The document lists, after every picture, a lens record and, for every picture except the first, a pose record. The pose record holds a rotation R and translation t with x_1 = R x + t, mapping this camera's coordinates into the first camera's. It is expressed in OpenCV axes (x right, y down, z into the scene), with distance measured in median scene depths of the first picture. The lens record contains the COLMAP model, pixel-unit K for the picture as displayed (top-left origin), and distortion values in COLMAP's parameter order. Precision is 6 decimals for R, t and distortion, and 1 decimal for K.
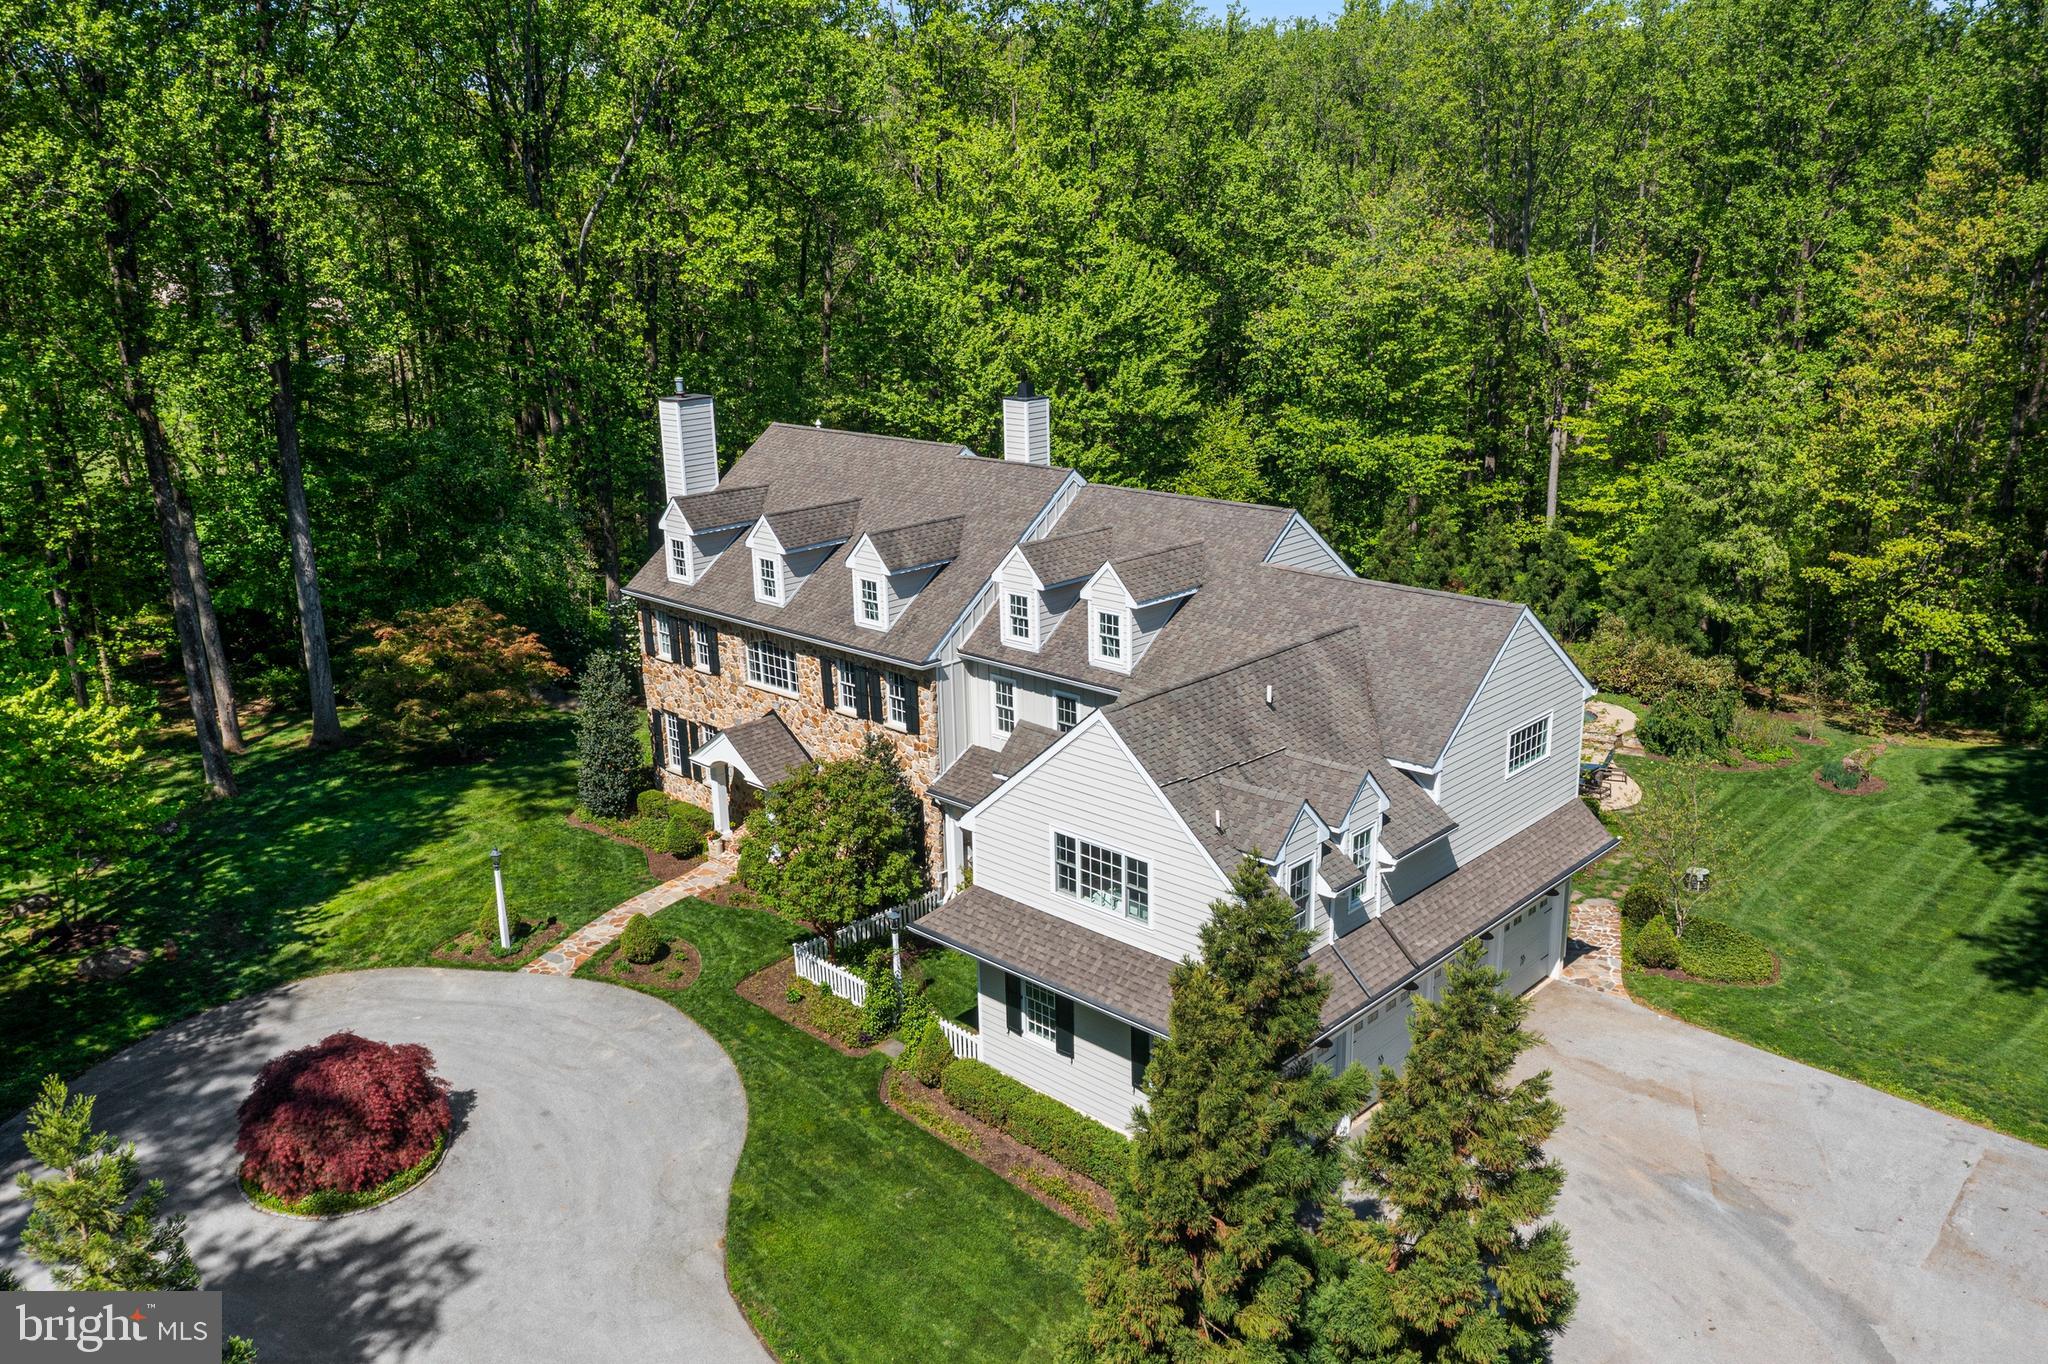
lens RADIAL K [[1618.2, 0, 1024.4], [0, 1618.2, 681.0], [0, 0, 1]] dist [-0.008603, 0.001650]
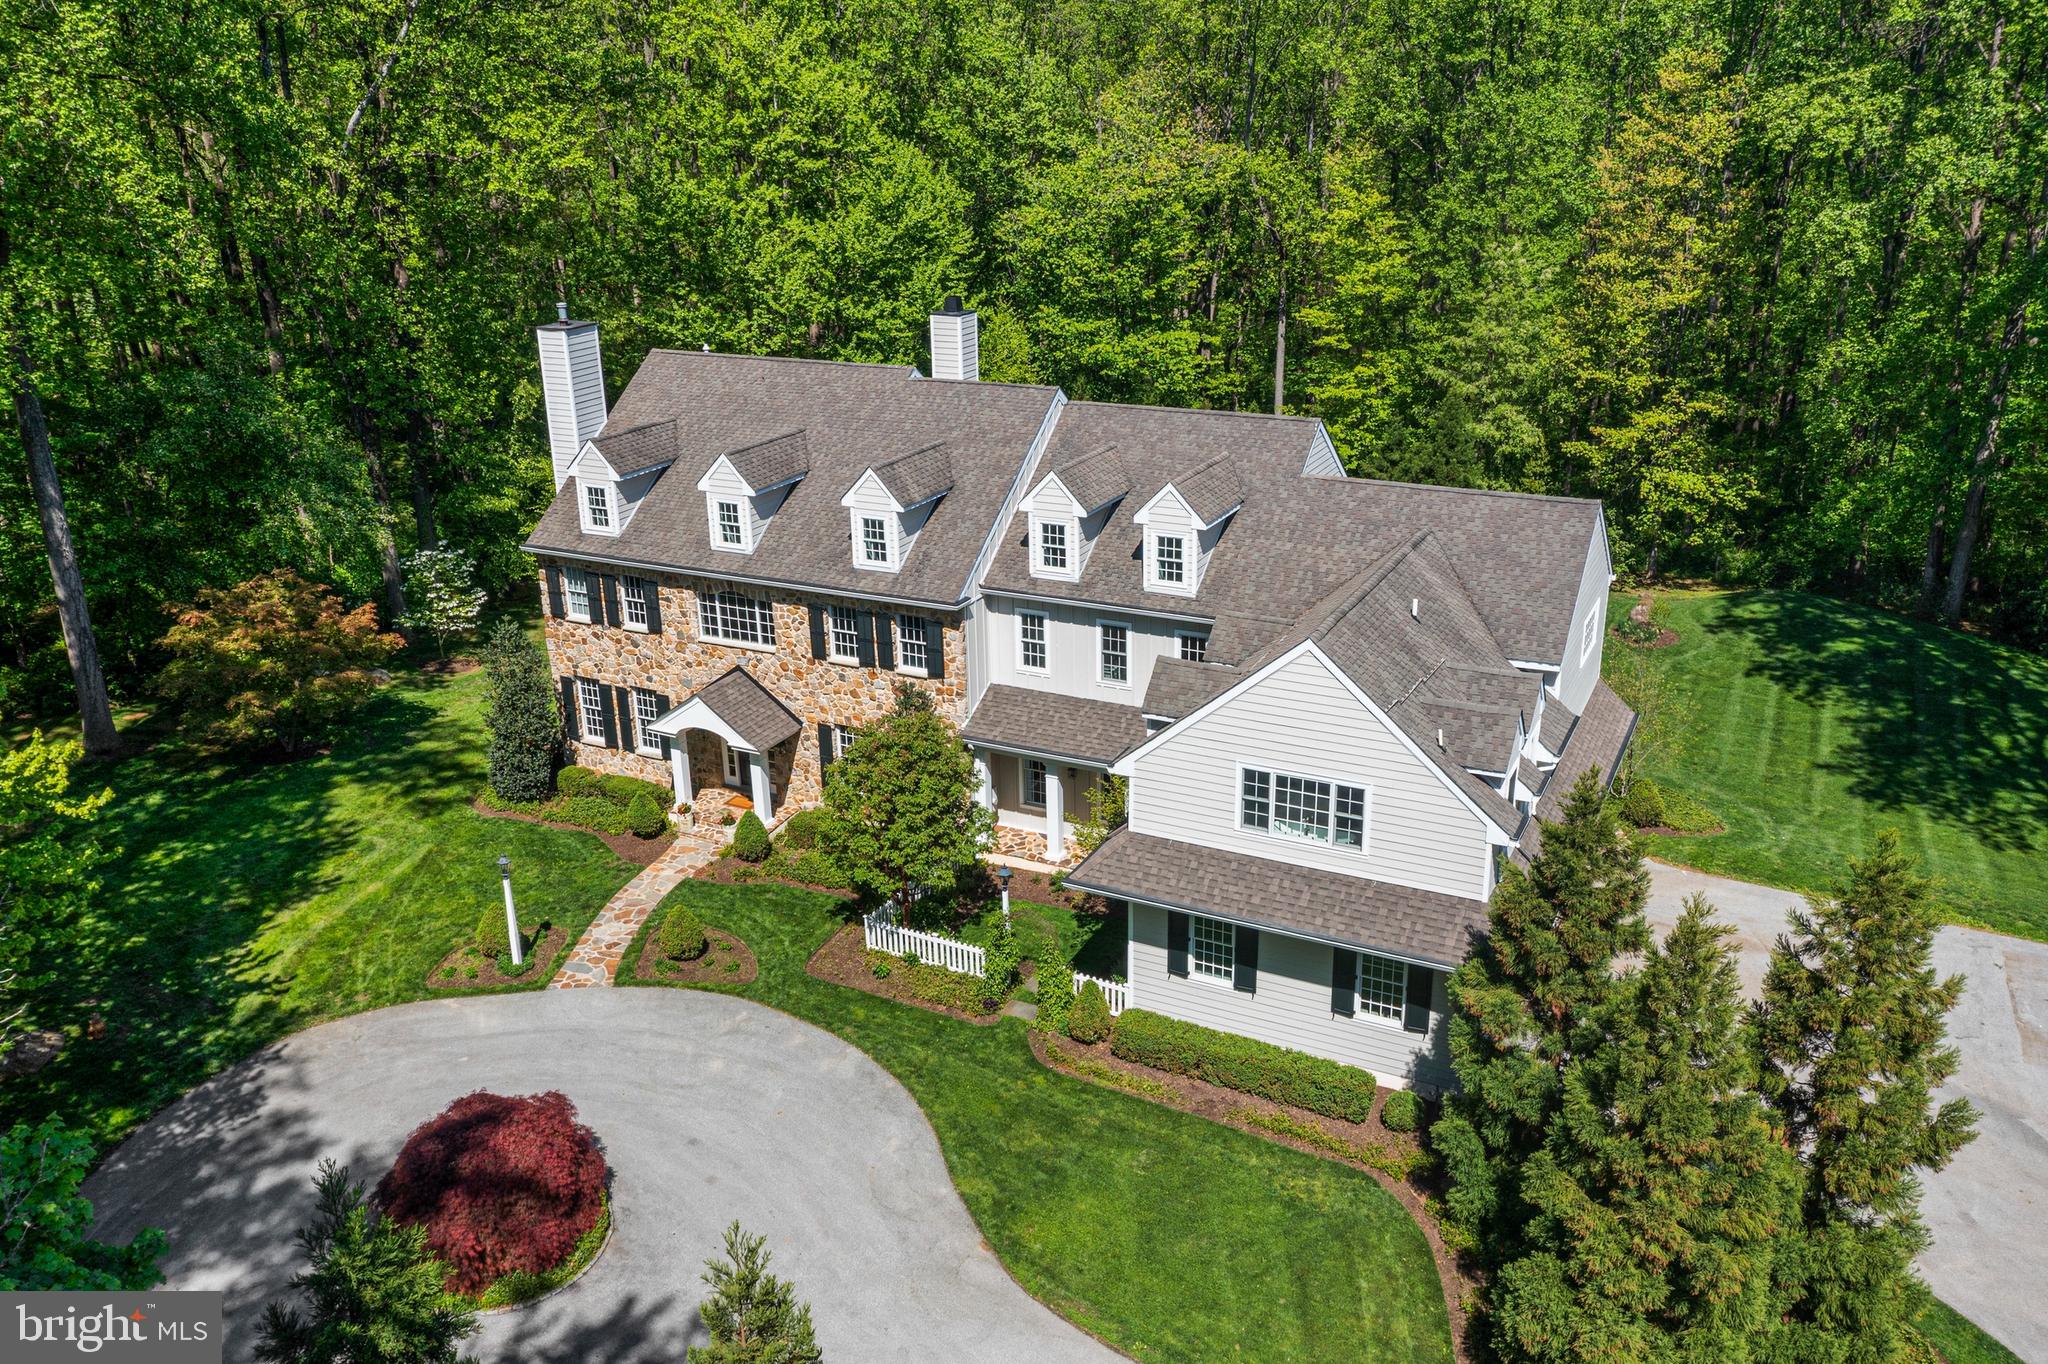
lens RADIAL K [[1613.9, 0, 1027.2], [0, 1613.9, 683.1], [0, 0, 1]] dist [-0.005111, -0.002872]
pose [[0.956184, -0.098584, 0.275671, -0.251886], [0.080877, 0.993905, 0.074909, -0.027839], [-0.281375, -0.049332, 0.958329, 0.075646]]
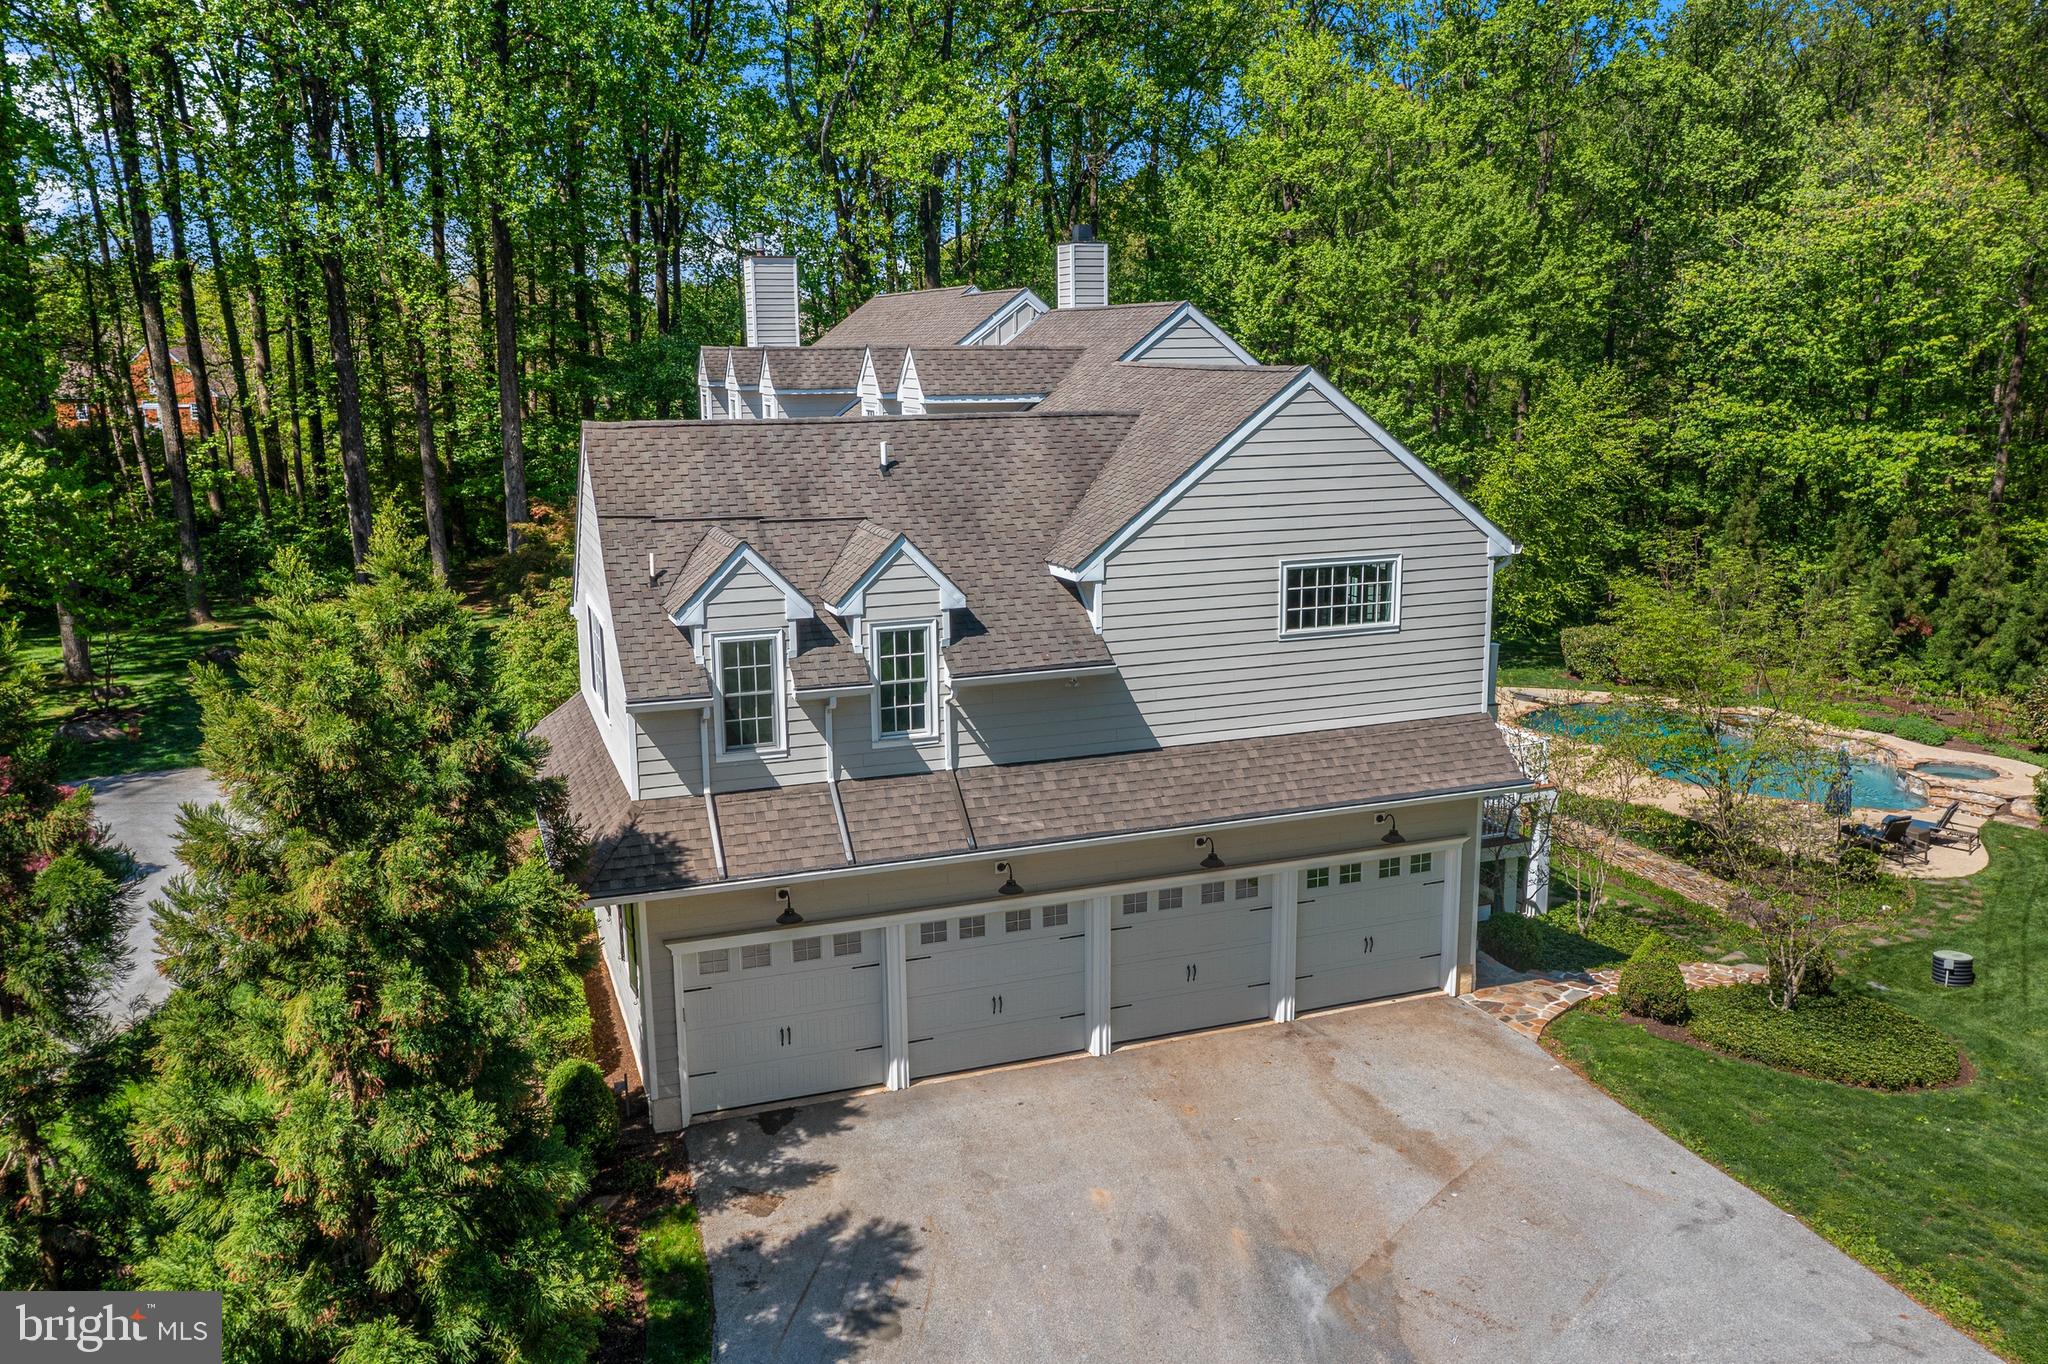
lens RADIAL K [[1625.4, 0, 1020.7], [0, 1625.4, 680.3], [0, 0, 1]] dist [-0.015811, 0.016372]
pose [[0.899852, 0.103487, -0.423742, 0.367398], [-0.134167, 0.990020, -0.043130, 0.092102], [0.415049, 0.095663, 0.904756, 0.267371]]
